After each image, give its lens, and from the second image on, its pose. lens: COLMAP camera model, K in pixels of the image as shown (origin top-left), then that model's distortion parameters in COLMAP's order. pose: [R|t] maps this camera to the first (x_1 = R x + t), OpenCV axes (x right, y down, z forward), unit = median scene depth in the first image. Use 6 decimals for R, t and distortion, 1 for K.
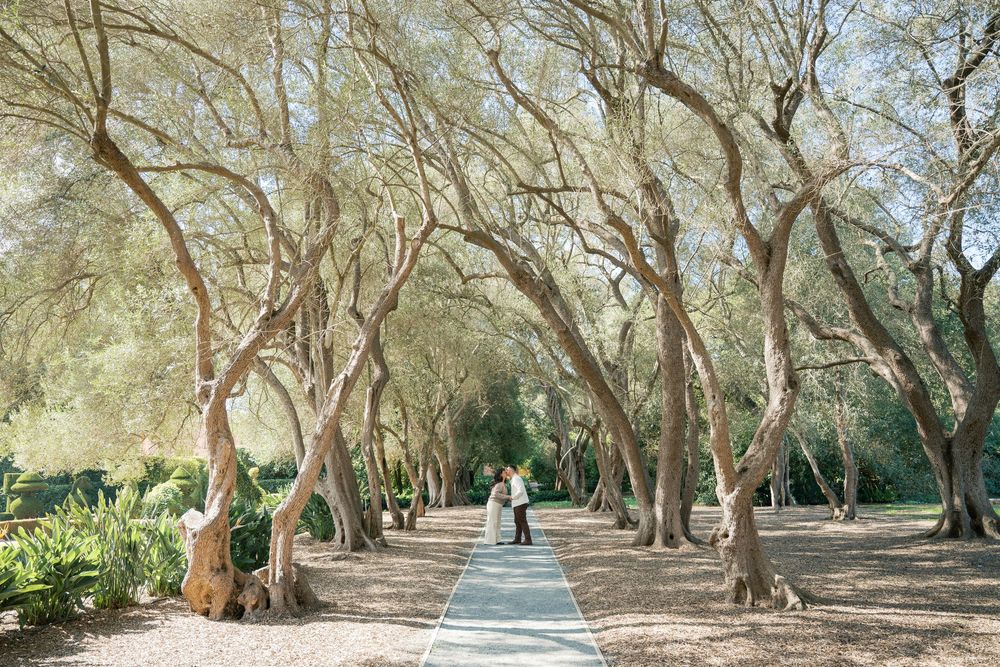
lens RADIAL K [[768.3, 0, 513.4], [0, 768.3, 331.8], [0, 0, 1]] dist [0.000880, 0.000261]
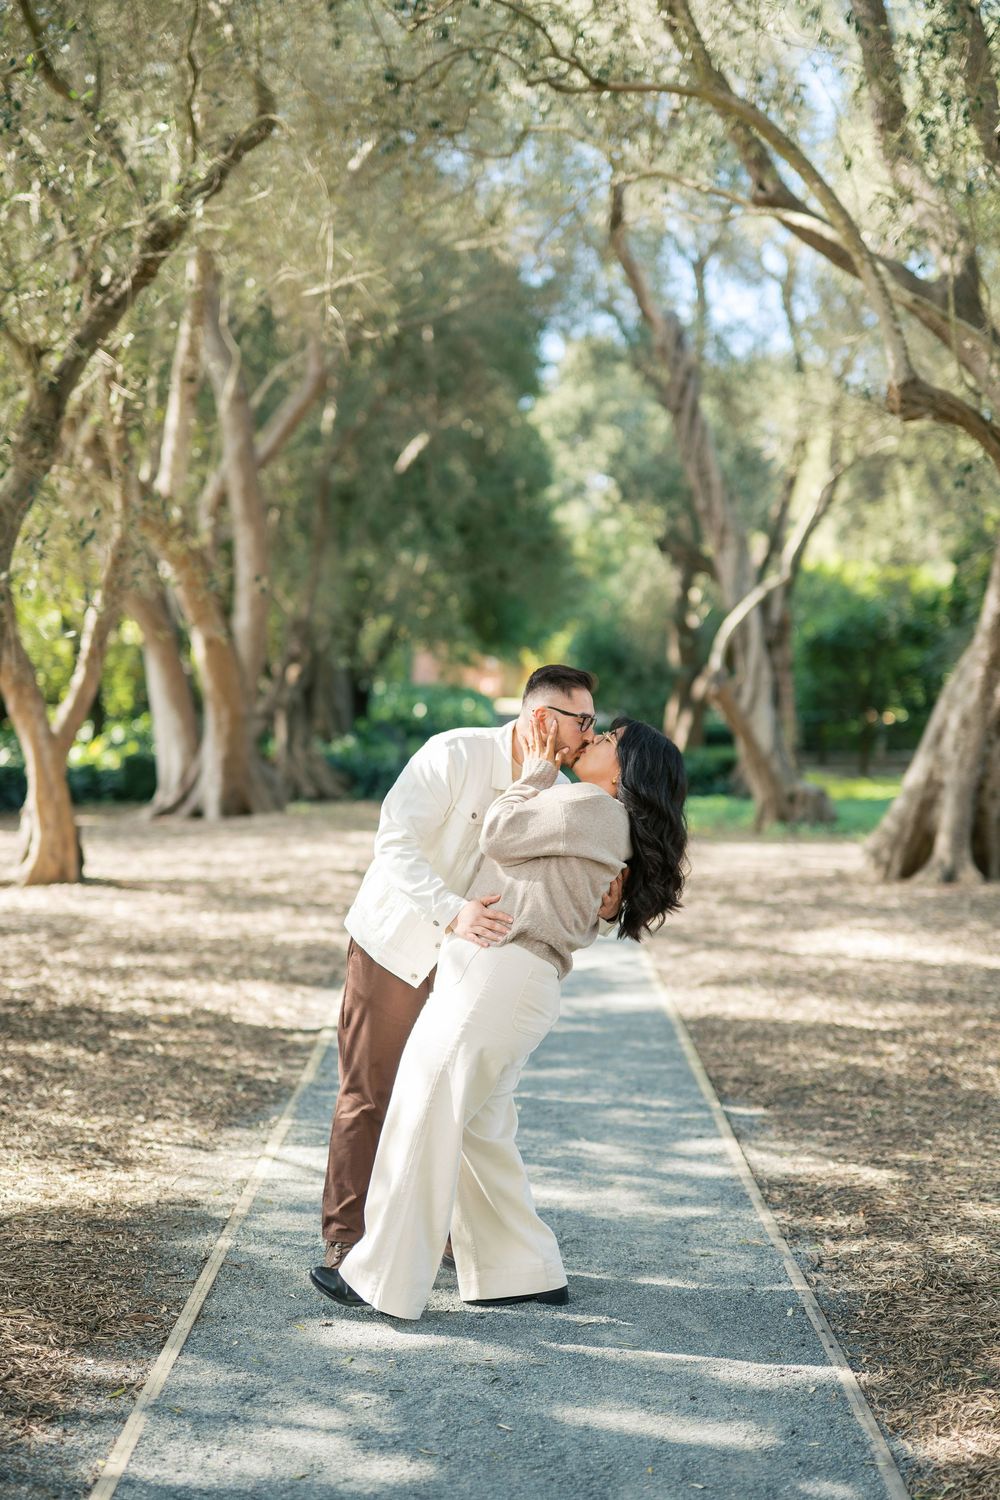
lens RADIAL K [[2064.9, 0, 458.9], [0, 2064.9, 747.8], [0, 0, 1]] dist [-0.009047, 0.059541]
pose [[0.999338, 0.028375, -0.022773, -0.001977], [-0.022791, 0.976106, 0.216098, 0.068857], [0.028360, -0.215436, 0.976106, 0.388994]]
